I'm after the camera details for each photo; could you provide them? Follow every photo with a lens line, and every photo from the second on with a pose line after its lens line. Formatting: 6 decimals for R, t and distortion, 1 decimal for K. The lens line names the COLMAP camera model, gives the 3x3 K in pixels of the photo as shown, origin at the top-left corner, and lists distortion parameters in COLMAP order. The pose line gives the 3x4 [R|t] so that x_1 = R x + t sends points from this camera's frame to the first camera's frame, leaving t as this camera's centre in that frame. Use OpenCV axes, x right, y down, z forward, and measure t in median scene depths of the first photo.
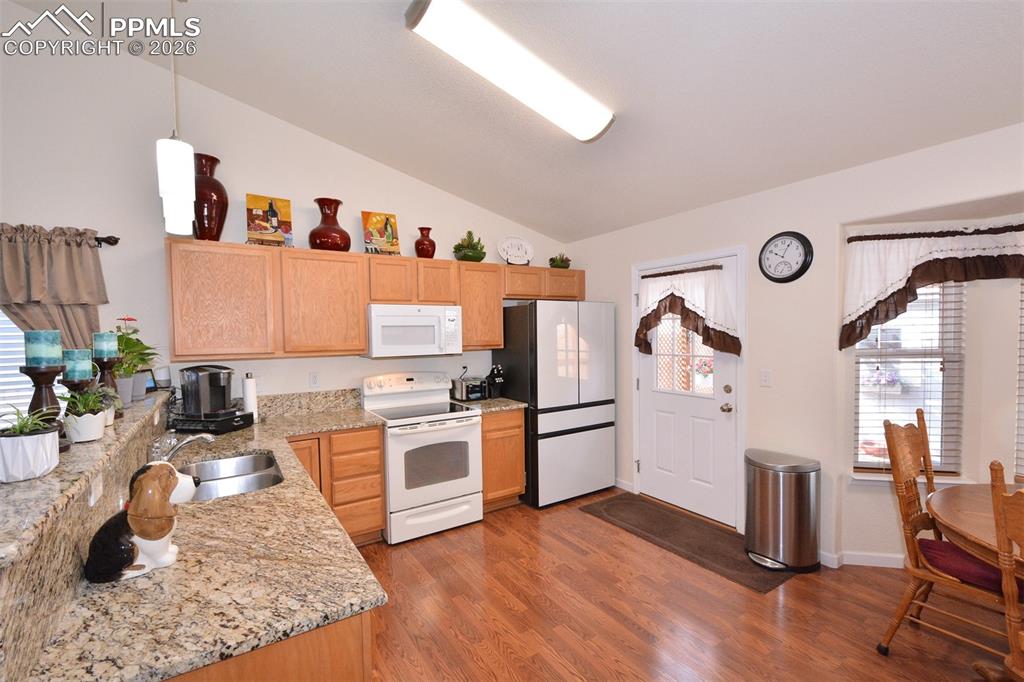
lens RADIAL K [[450.6, 0, 506.3], [0, 450.6, 351.2], [0, 0, 1]] dist [0.000816, -0.002626]
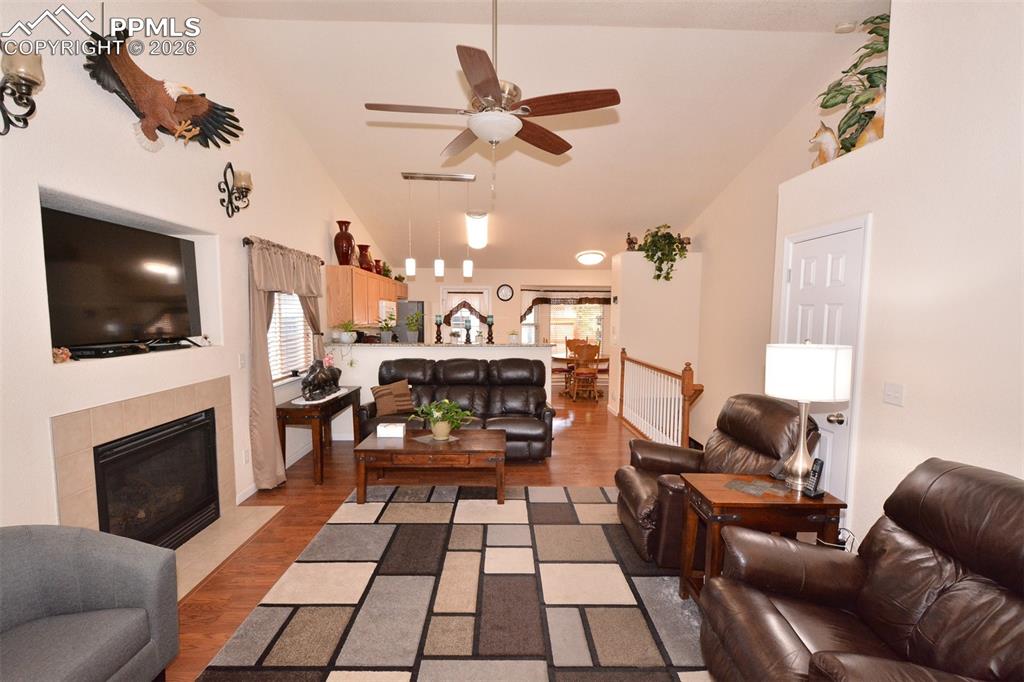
lens RADIAL K [[450.6, 0, 506.8], [0, 450.6, 345.4], [0, 0, 1]] dist [0.000816, -0.002626]
pose [[0.521077, -0.038576, 0.852637, -1.735293], [0.017670, 0.999252, 0.034411, 0.037102], [-0.853327, -0.002864, 0.521369, -0.525303]]
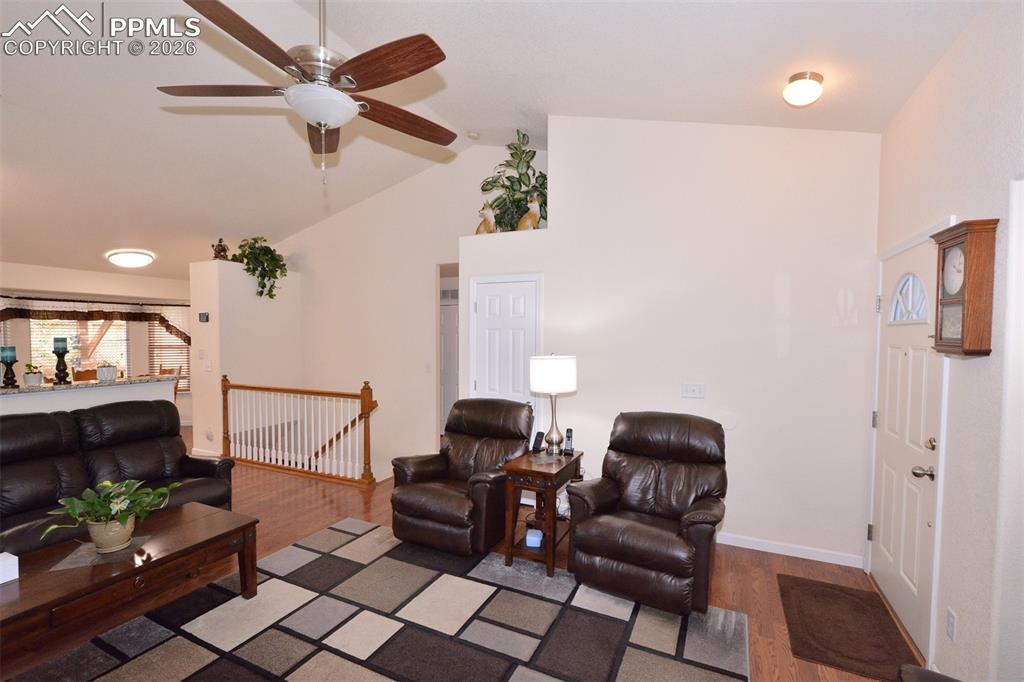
lens RADIAL K [[450.6, 0, 511.0], [0, 450.6, 346.5], [0, 0, 1]] dist [0.000816, -0.002626]
pose [[-0.538395, -0.006324, 0.842669, -1.741235], [0.035909, 0.998891, 0.030439, 0.008770], [-0.841927, 0.046647, -0.537571, 0.070767]]
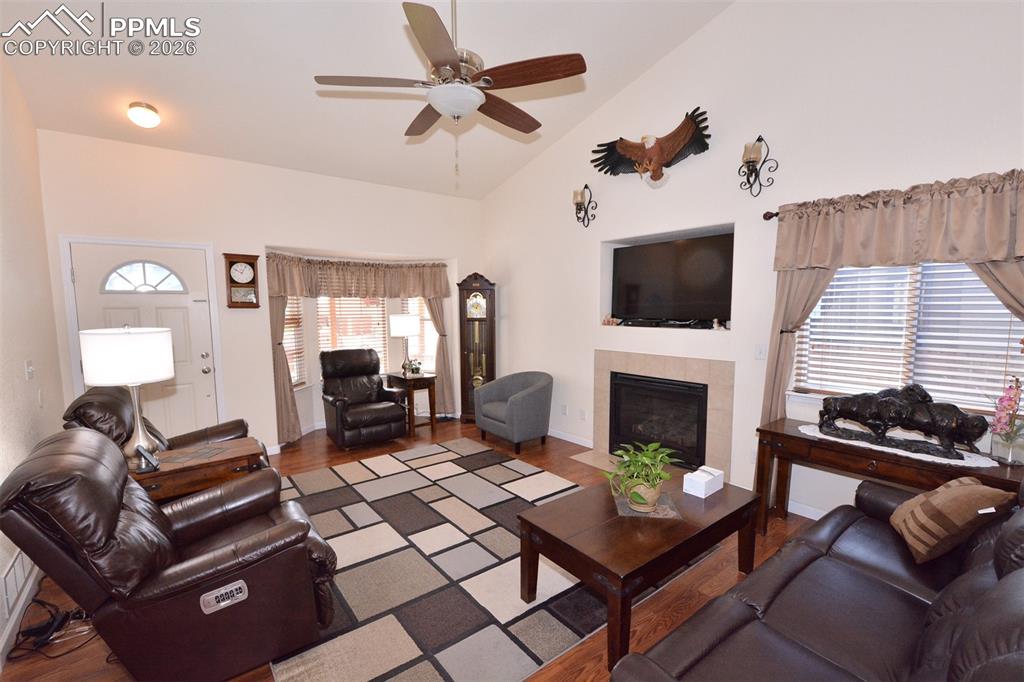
lens RADIAL K [[450.6, 0, 505.1], [0, 450.6, 350.7], [0, 0, 1]] dist [0.000816, -0.002626]
pose [[0.092449, 0.121259, -0.988306, -0.206248], [-0.033625, 0.992371, 0.118613, -0.000271], [0.995150, 0.022266, 0.095821, -0.056217]]
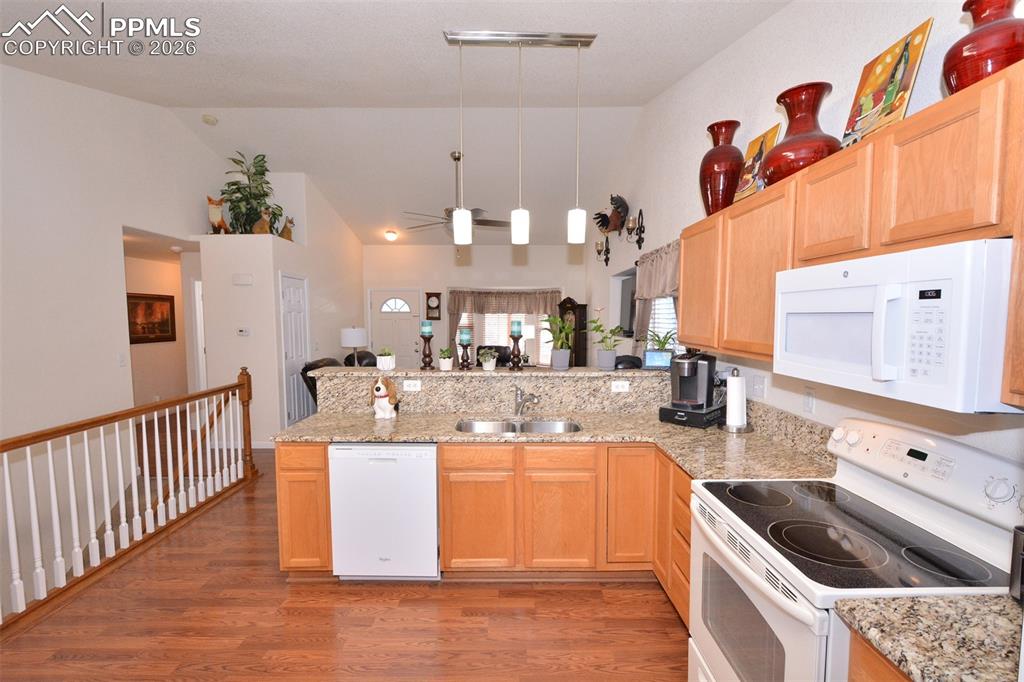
lens RADIAL K [[450.6, 0, 504.0], [0, 450.6, 348.2], [0, 0, 1]] dist [0.000816, -0.002626]
pose [[-0.545204, 0.077903, -0.834676, 0.310318], [-0.022060, 0.993995, 0.107183, -0.063880], [0.838013, 0.076850, -0.540211, 1.002268]]
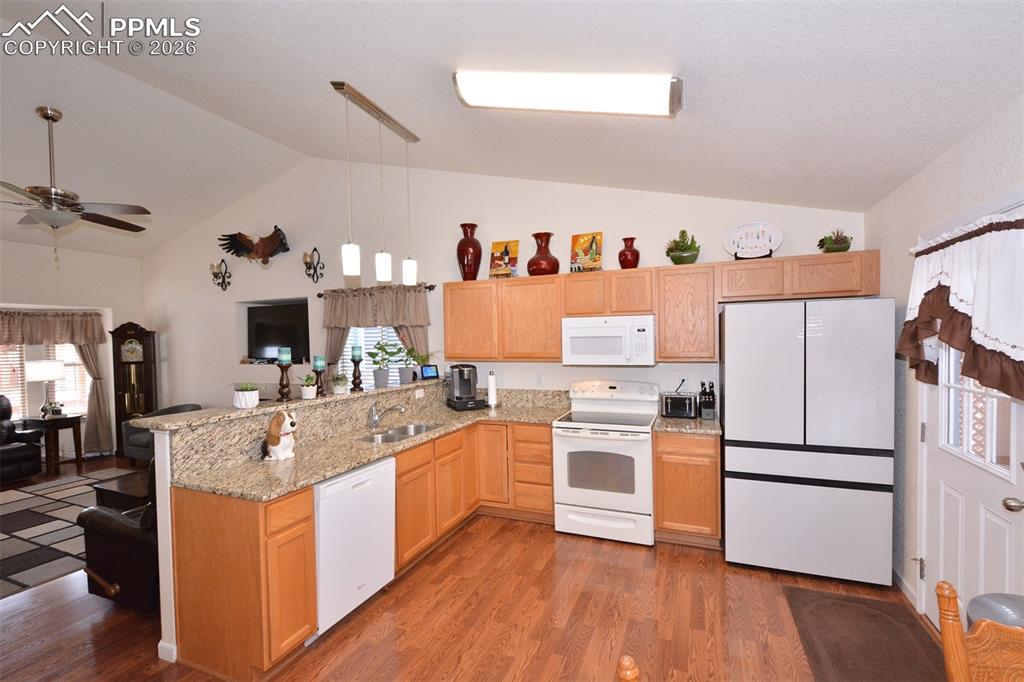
lens RADIAL K [[450.6, 0, 506.7], [0, 450.6, 350.0], [0, 0, 1]] dist [0.000816, -0.002626]
pose [[0.558789, 0.027960, -0.828838, 0.560594], [-0.025286, 0.999541, 0.016671, -0.038639], [0.828924, 0.011643, 0.559240, 0.240268]]
